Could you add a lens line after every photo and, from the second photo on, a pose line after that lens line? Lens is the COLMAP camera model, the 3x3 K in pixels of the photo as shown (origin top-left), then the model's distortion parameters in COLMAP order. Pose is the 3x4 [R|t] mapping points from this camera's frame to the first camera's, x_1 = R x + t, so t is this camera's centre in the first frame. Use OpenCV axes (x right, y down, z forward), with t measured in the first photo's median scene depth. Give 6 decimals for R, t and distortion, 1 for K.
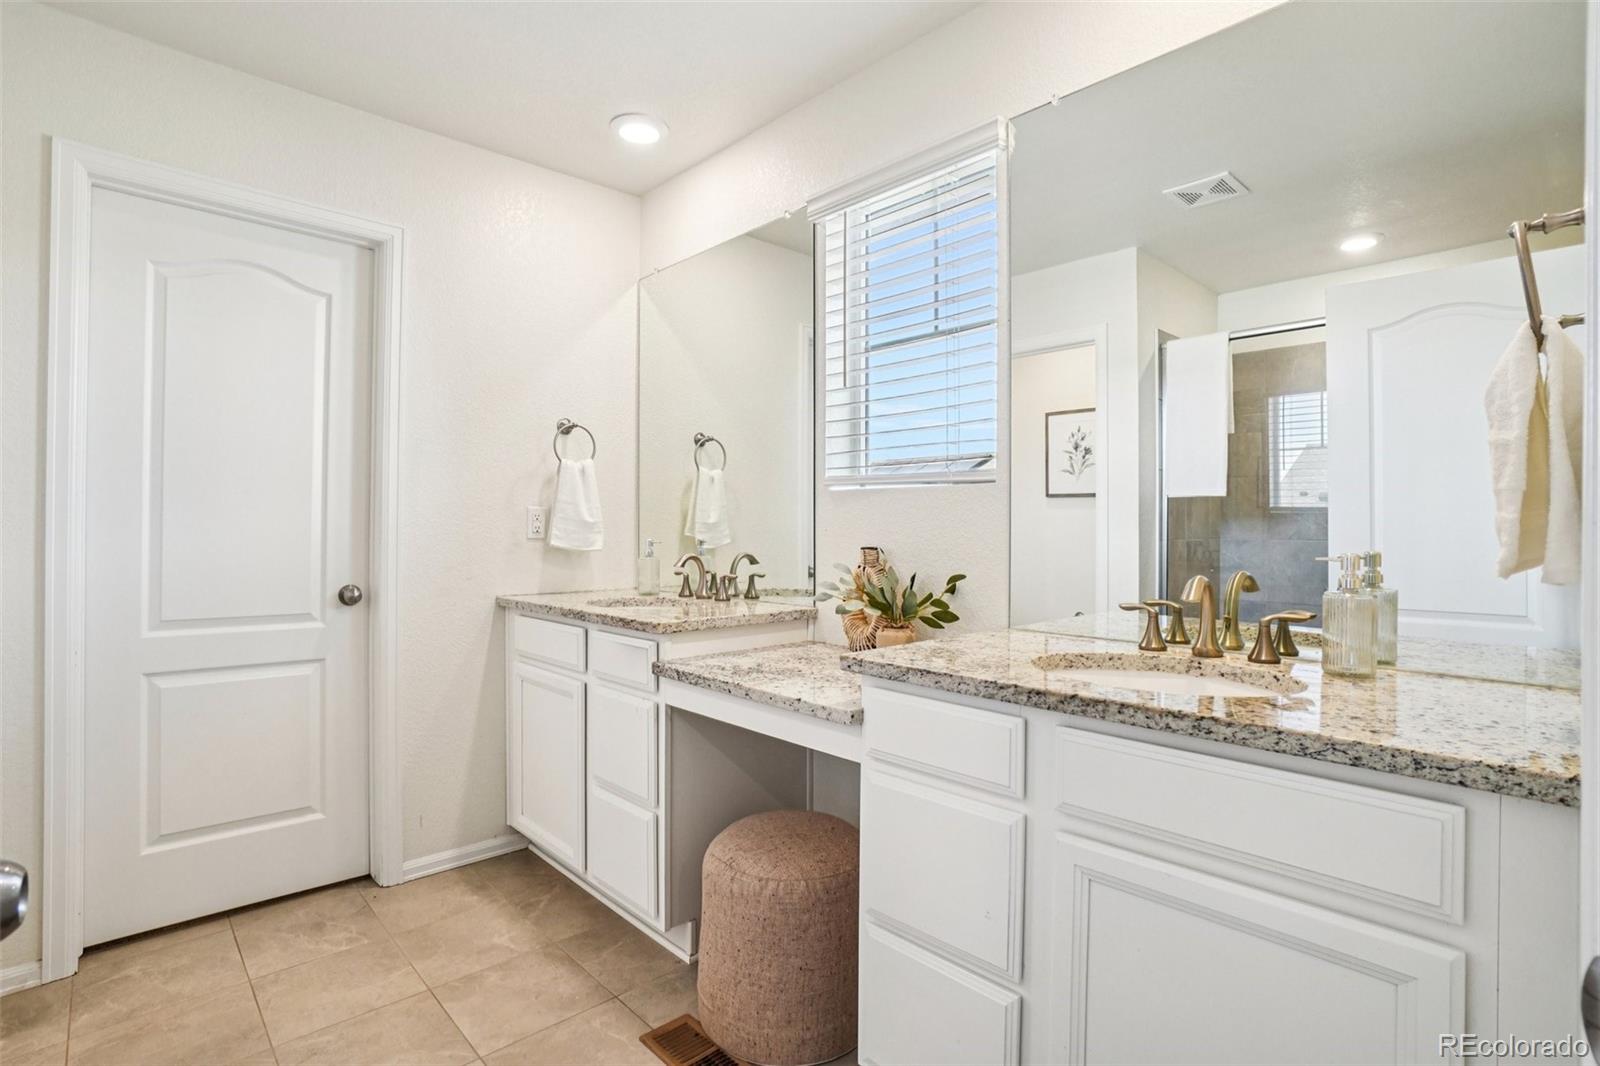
lens RADIAL K [[796.7, 0, 806.7], [0, 796.7, 531.1], [0, 0, 1]] dist [-0.023171, -0.000645]
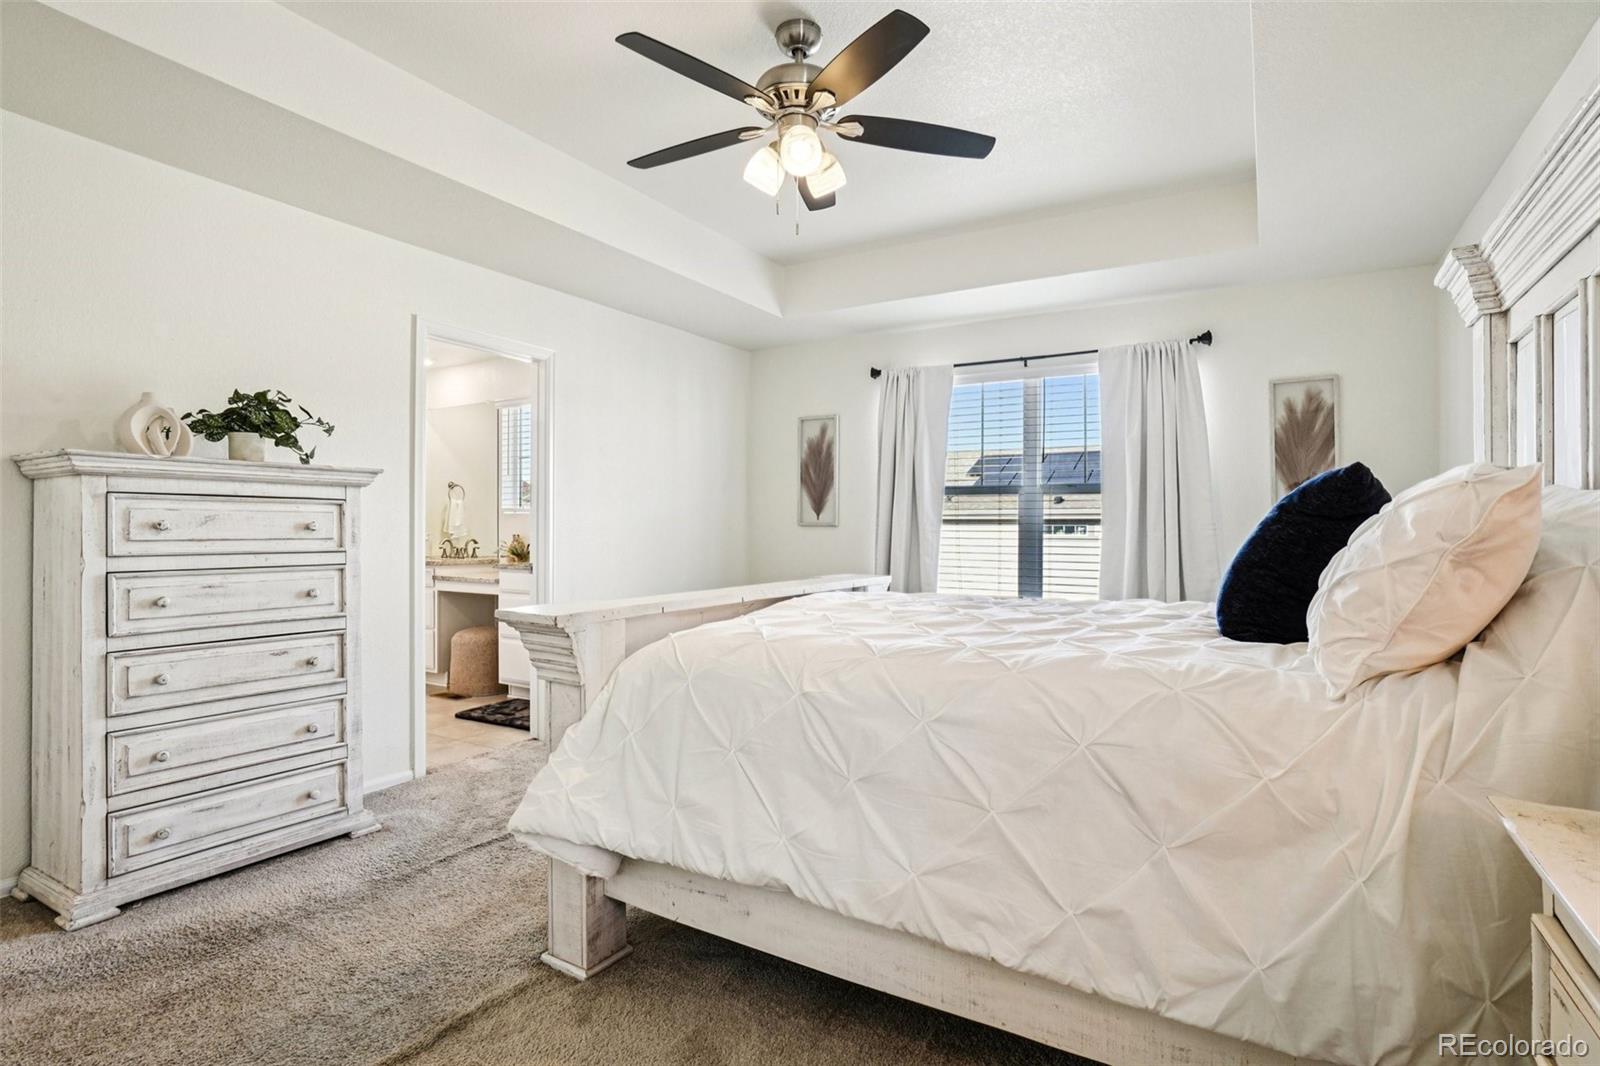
lens RADIAL K [[796.7, 0, 796.4], [0, 796.7, 530.8], [0, 0, 1]] dist [-0.023171, -0.000645]
pose [[0.963720, -0.003568, 0.266891, 0.254631], [0.001286, 0.999961, 0.008724, -0.016286], [-0.266912, -0.008064, 0.963687, -1.733750]]
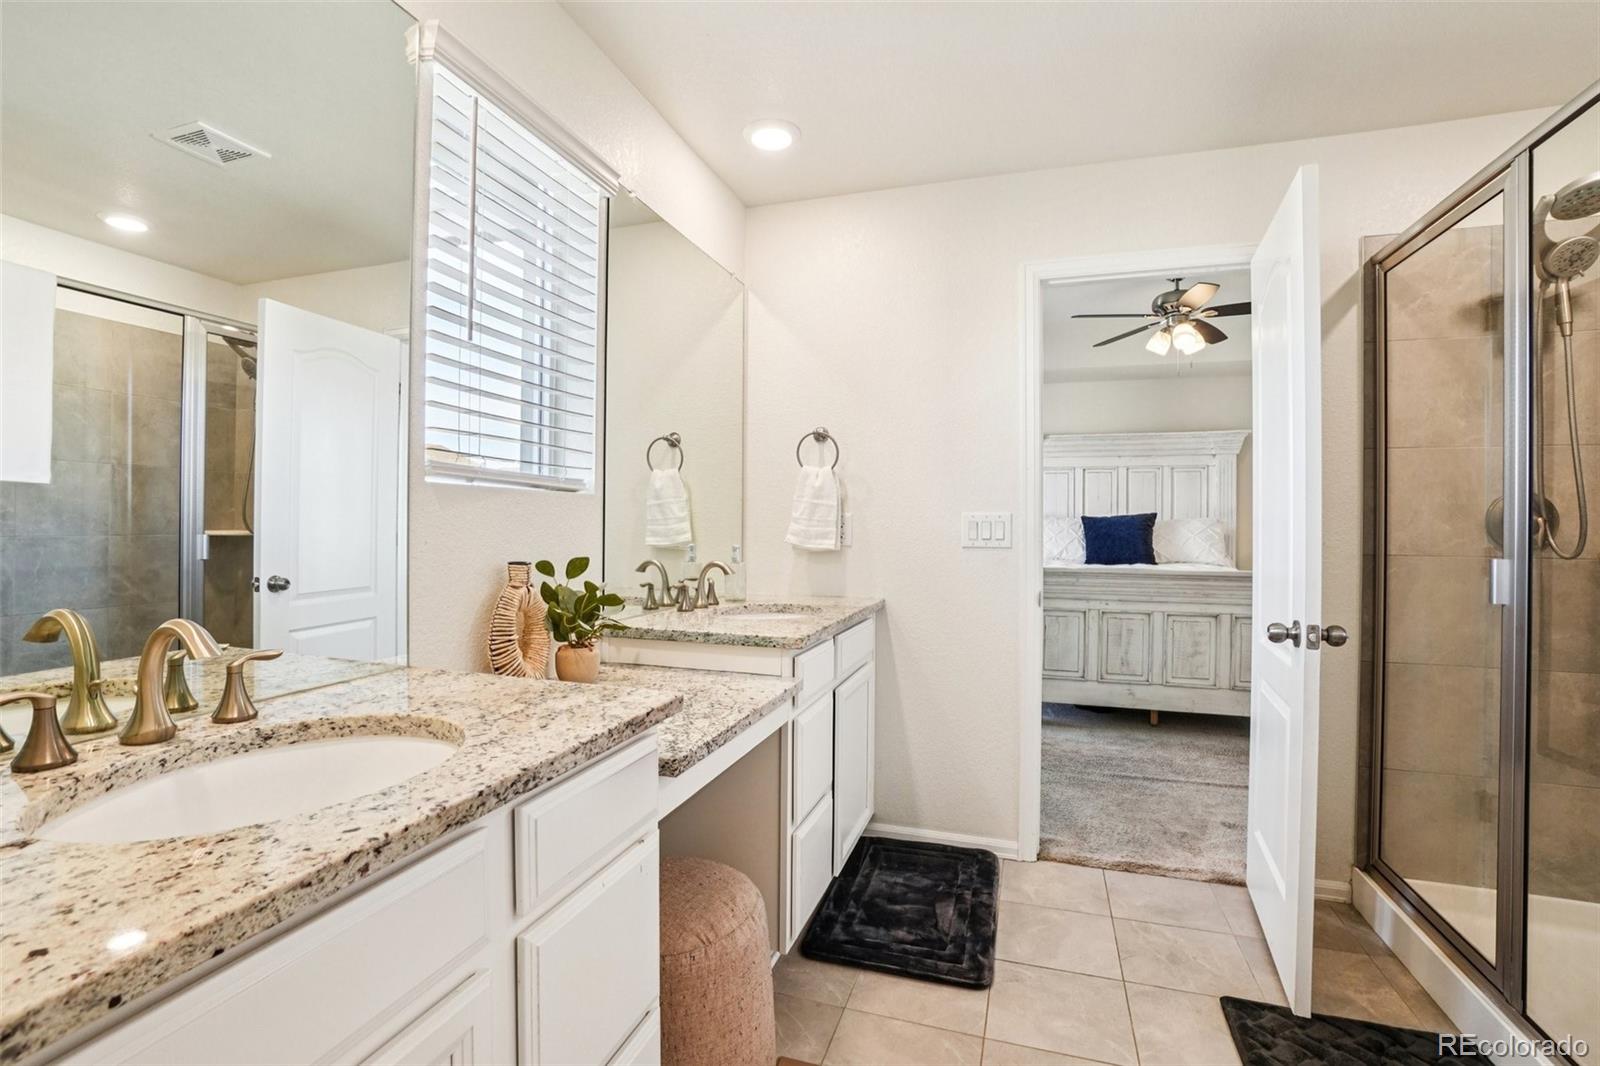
lens RADIAL K [[724.8, 0, 808.6], [0, 724.8, 529.3], [0, 0, 1]] dist [-0.040483, 0.001516]
pose [[-0.471143, -0.011843, 0.881978, -0.615473], [-0.012227, 0.999901, 0.006894, -0.019796], [-0.881972, -0.007536, -0.471241, 0.967075]]
